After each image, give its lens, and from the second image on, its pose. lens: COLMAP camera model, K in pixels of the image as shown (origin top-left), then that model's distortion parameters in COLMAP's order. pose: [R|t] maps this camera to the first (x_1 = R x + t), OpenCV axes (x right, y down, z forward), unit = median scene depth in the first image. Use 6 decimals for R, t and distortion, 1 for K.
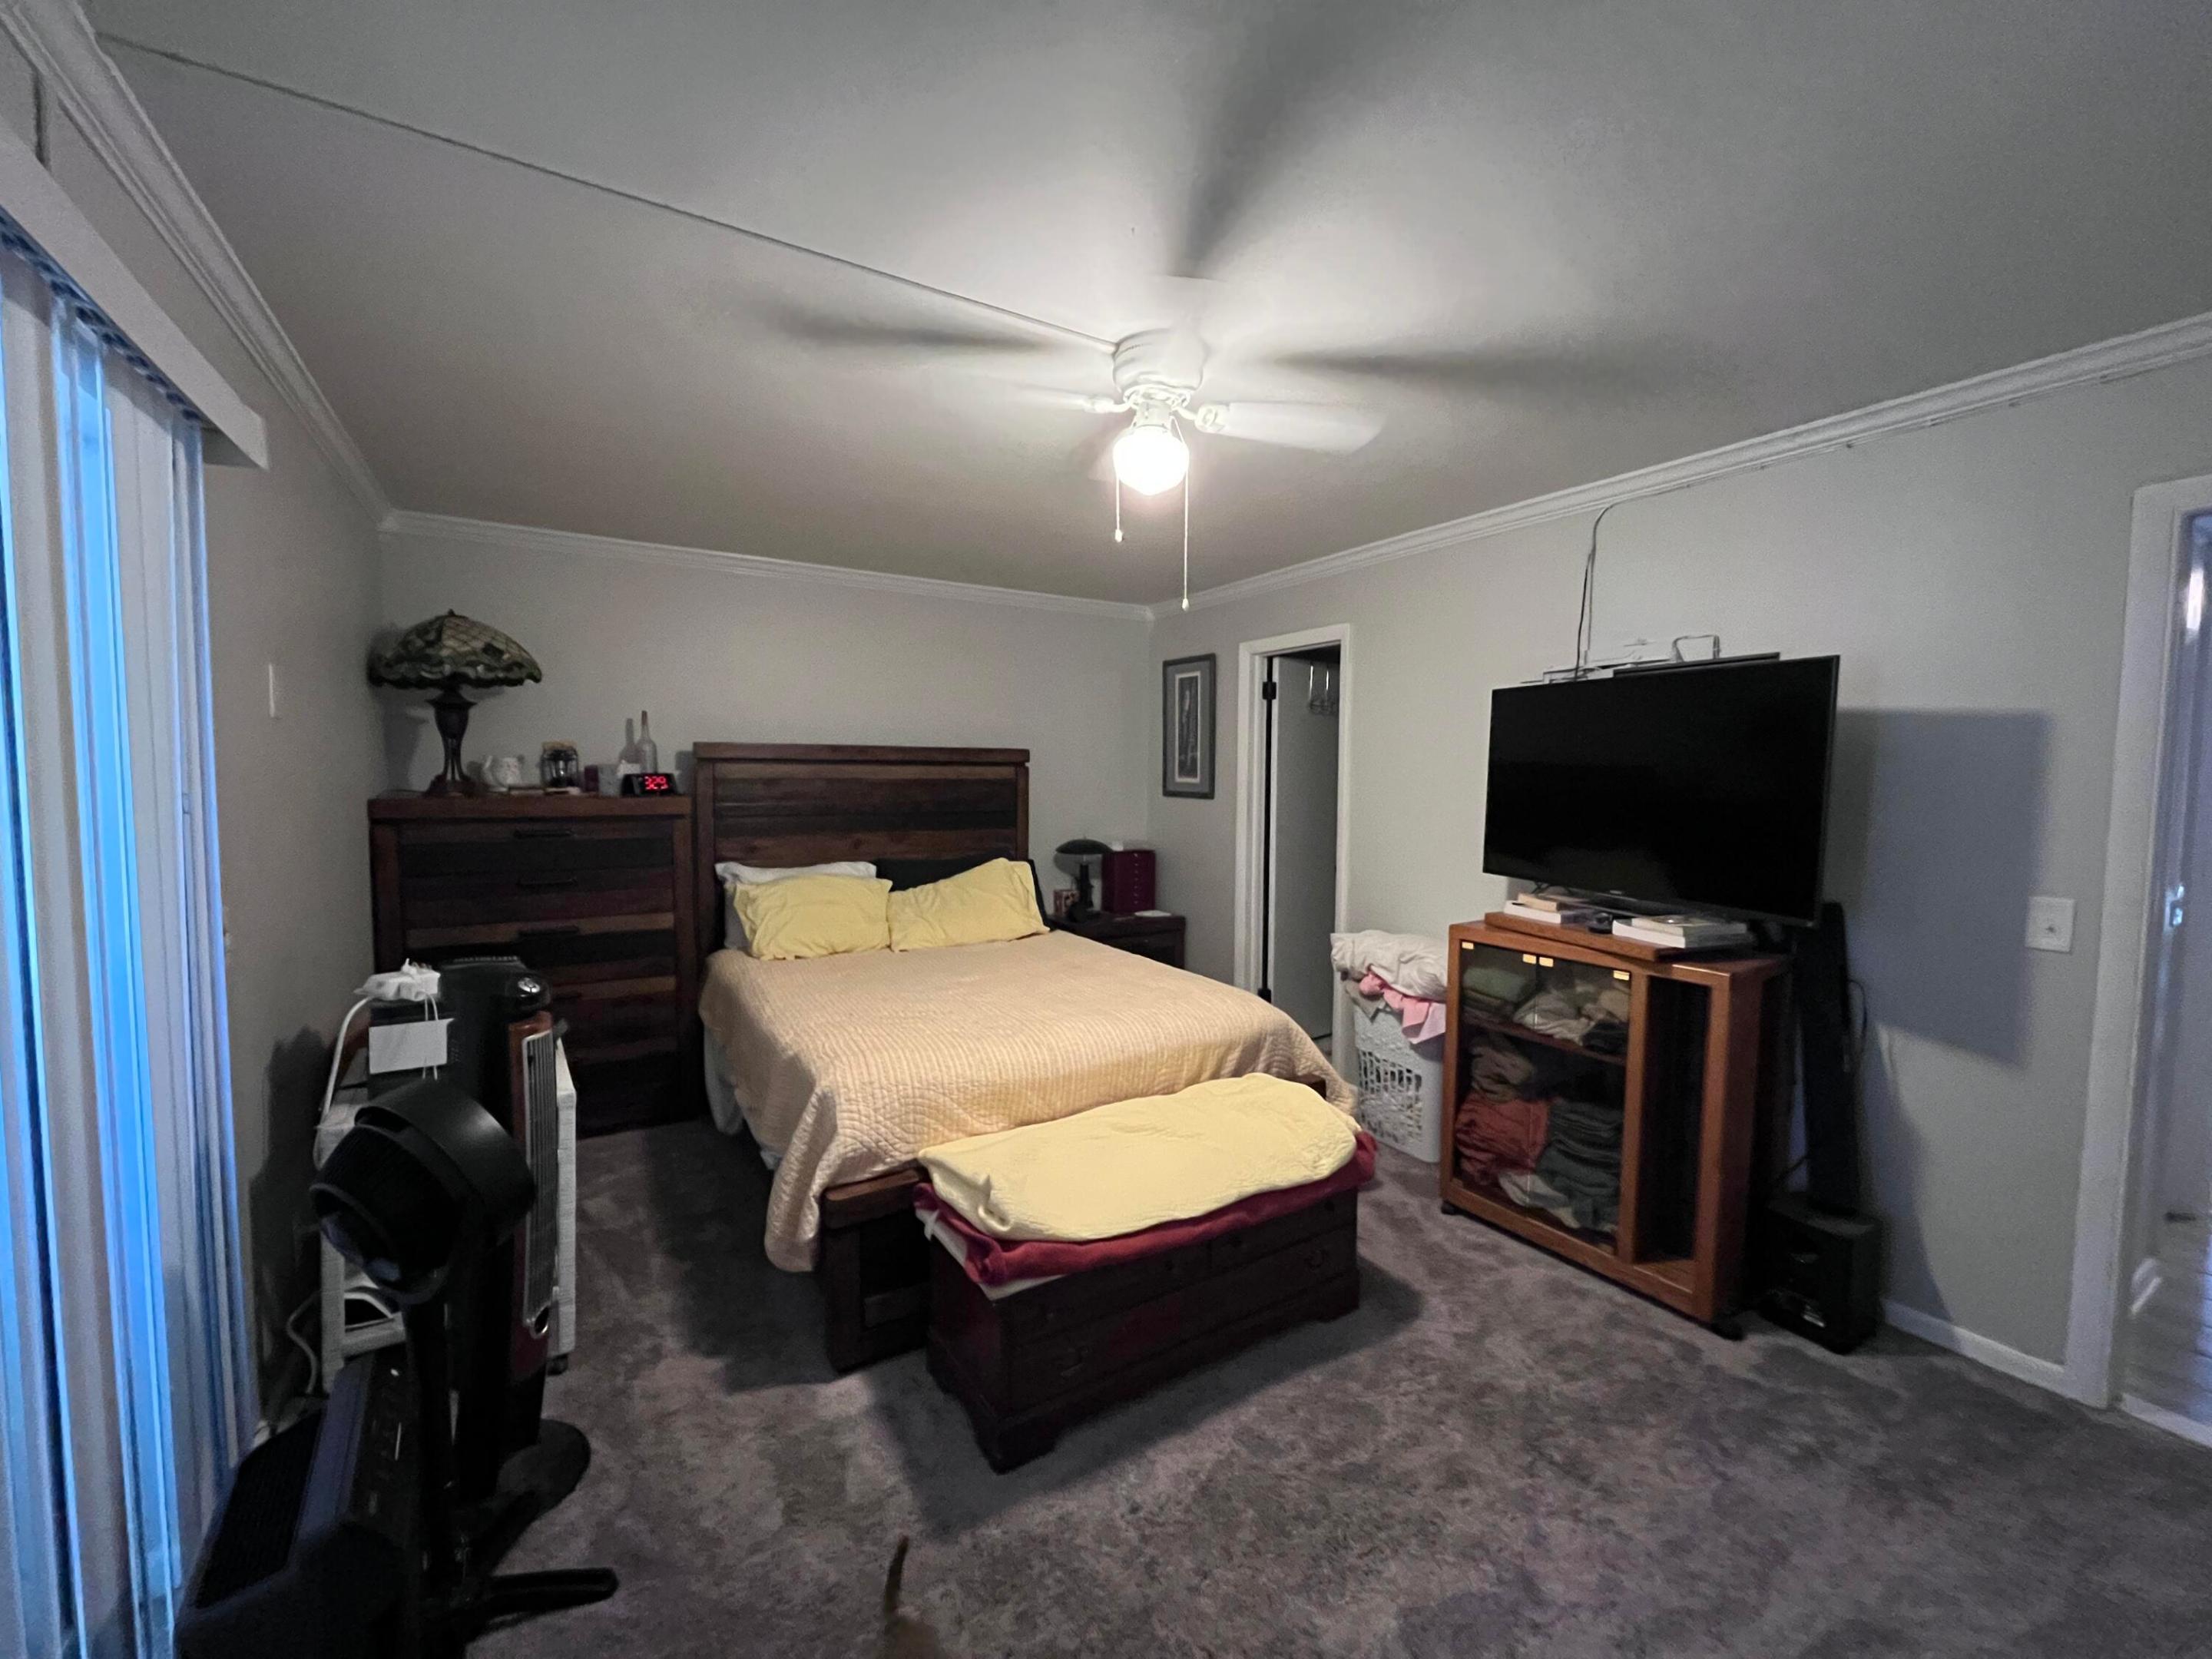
lens RADIAL K [[894.2, 0, 1107.7], [0, 894.2, 829.0], [0, 0, 1]] dist [0.000366, -0.000027]
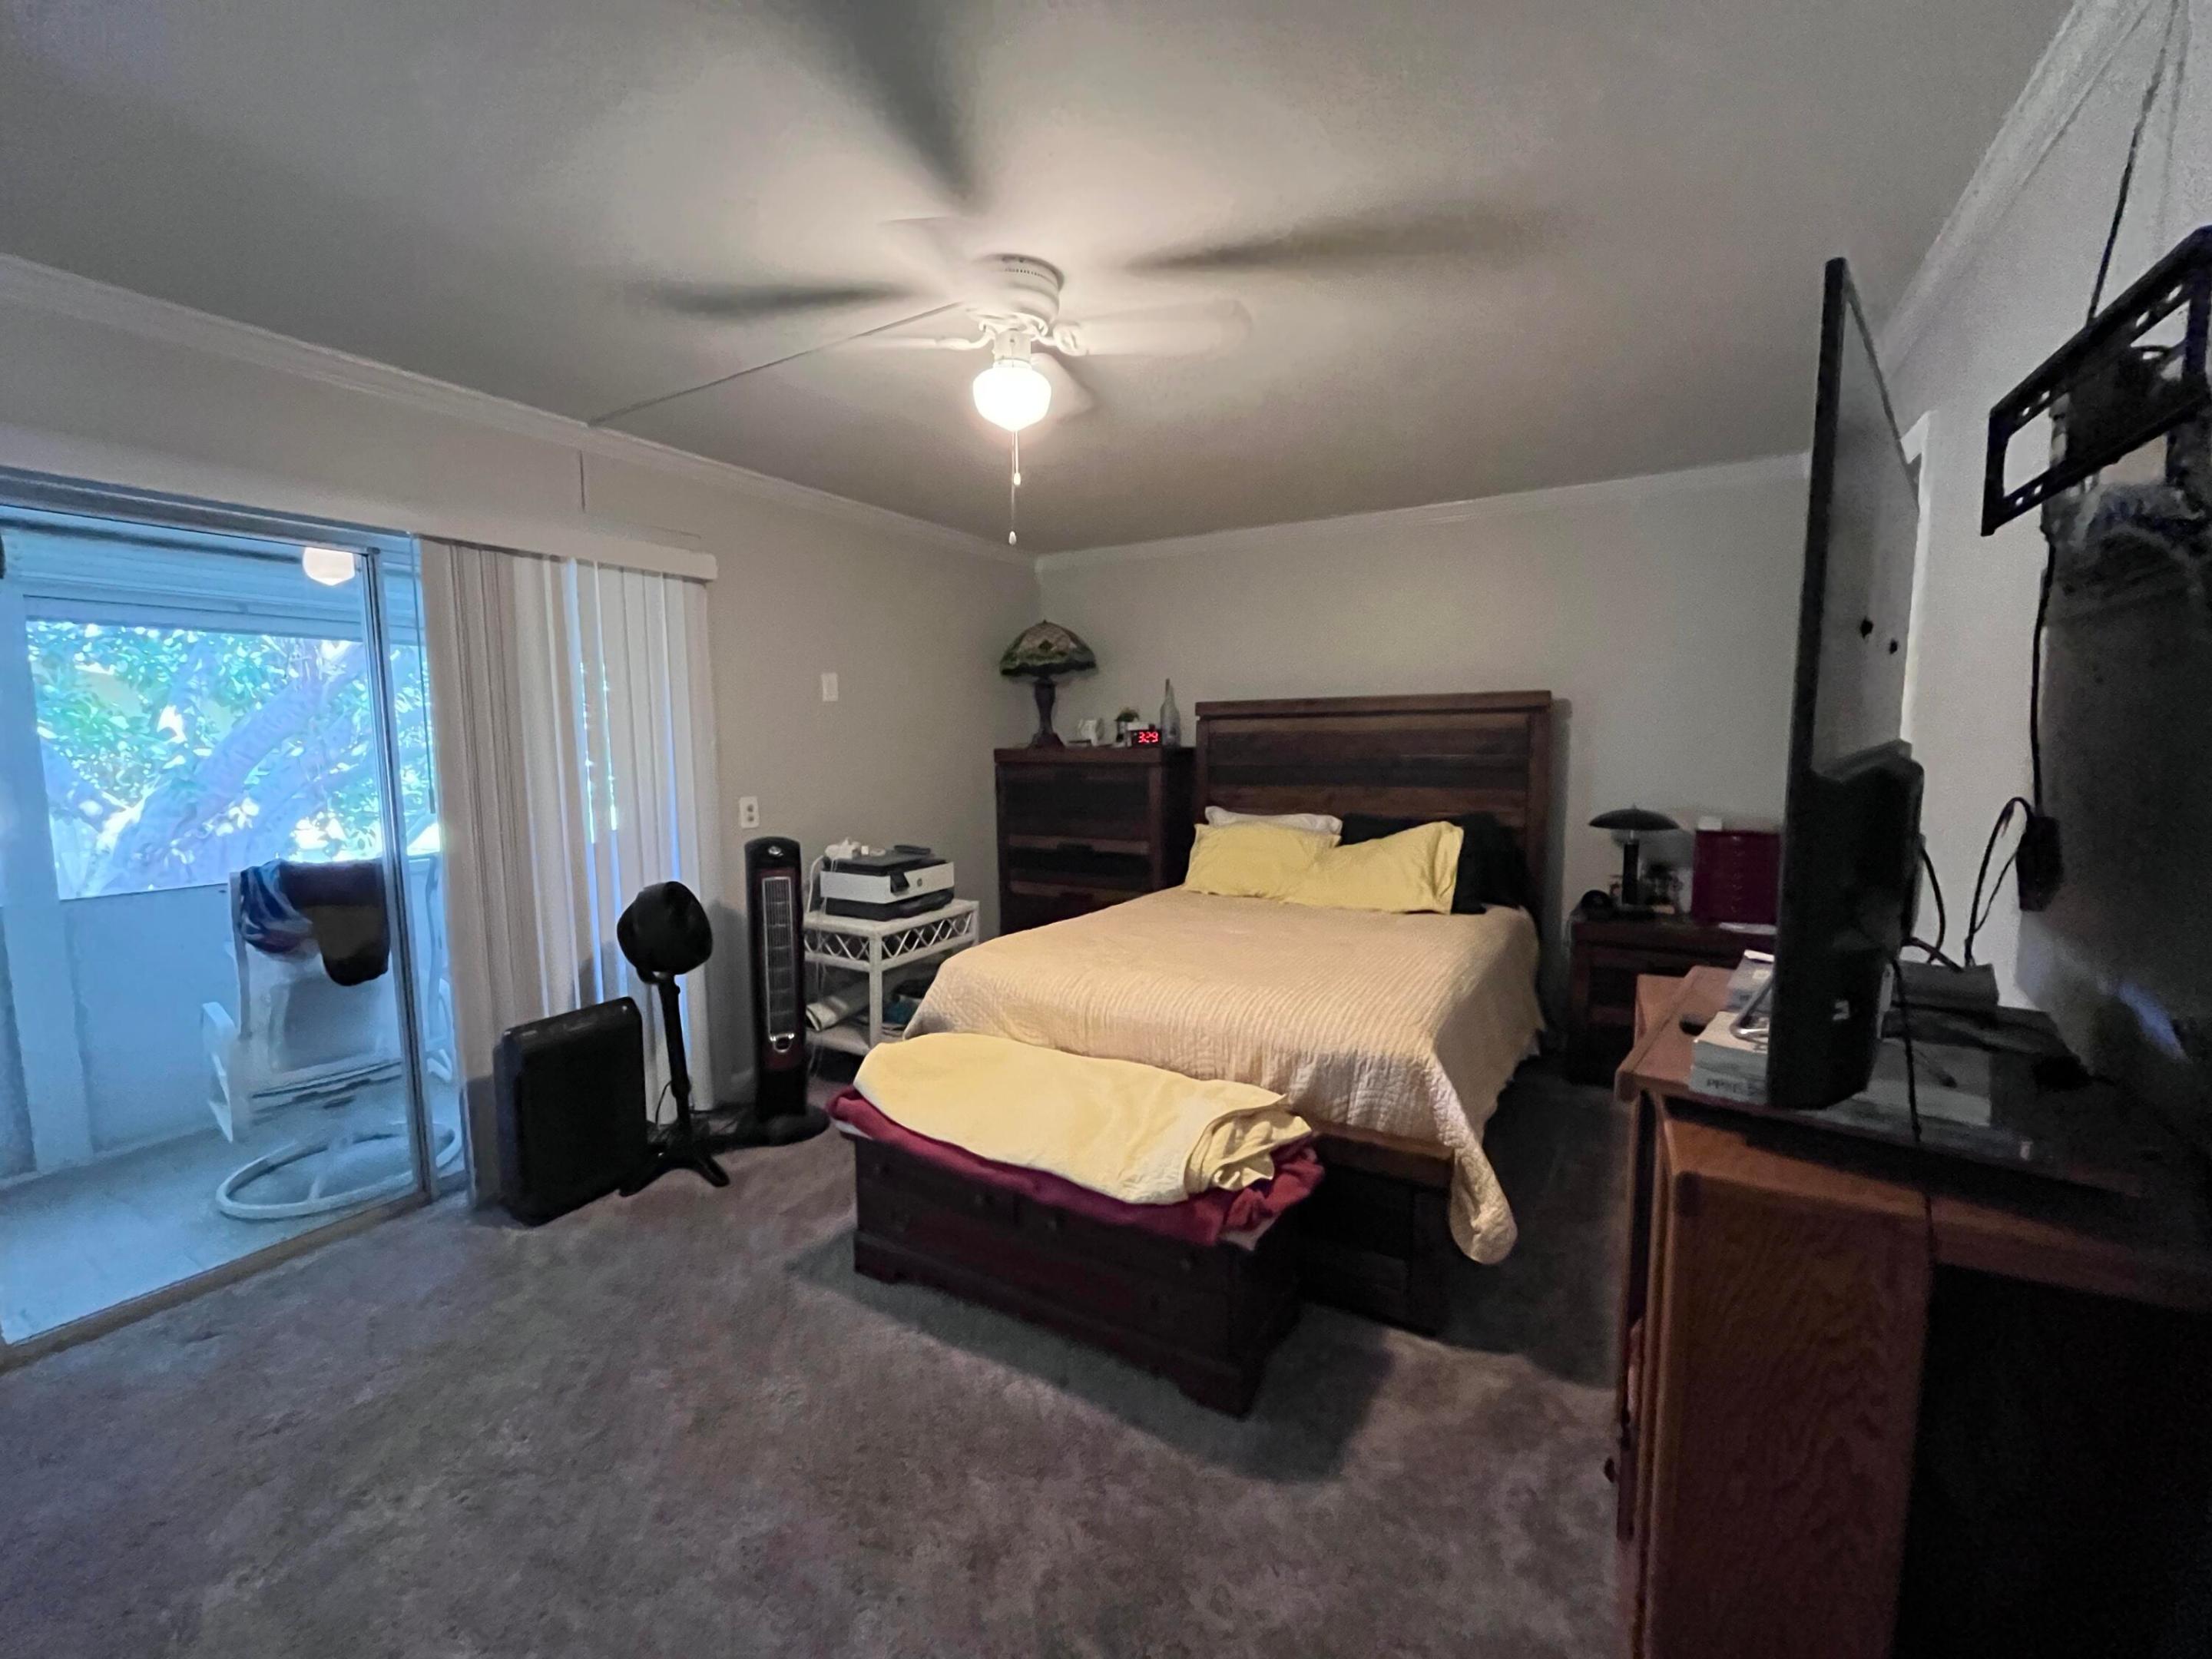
lens RADIAL K [[894.2, 0, 1103.8], [0, 894.2, 832.3], [0, 0, 1]] dist [0.000366, -0.000027]
pose [[0.455301, 0.079829, -0.886752, 0.637670], [-0.038777, 0.996805, 0.069826, -0.004930], [0.889493, 0.002594, 0.456942, 0.409749]]
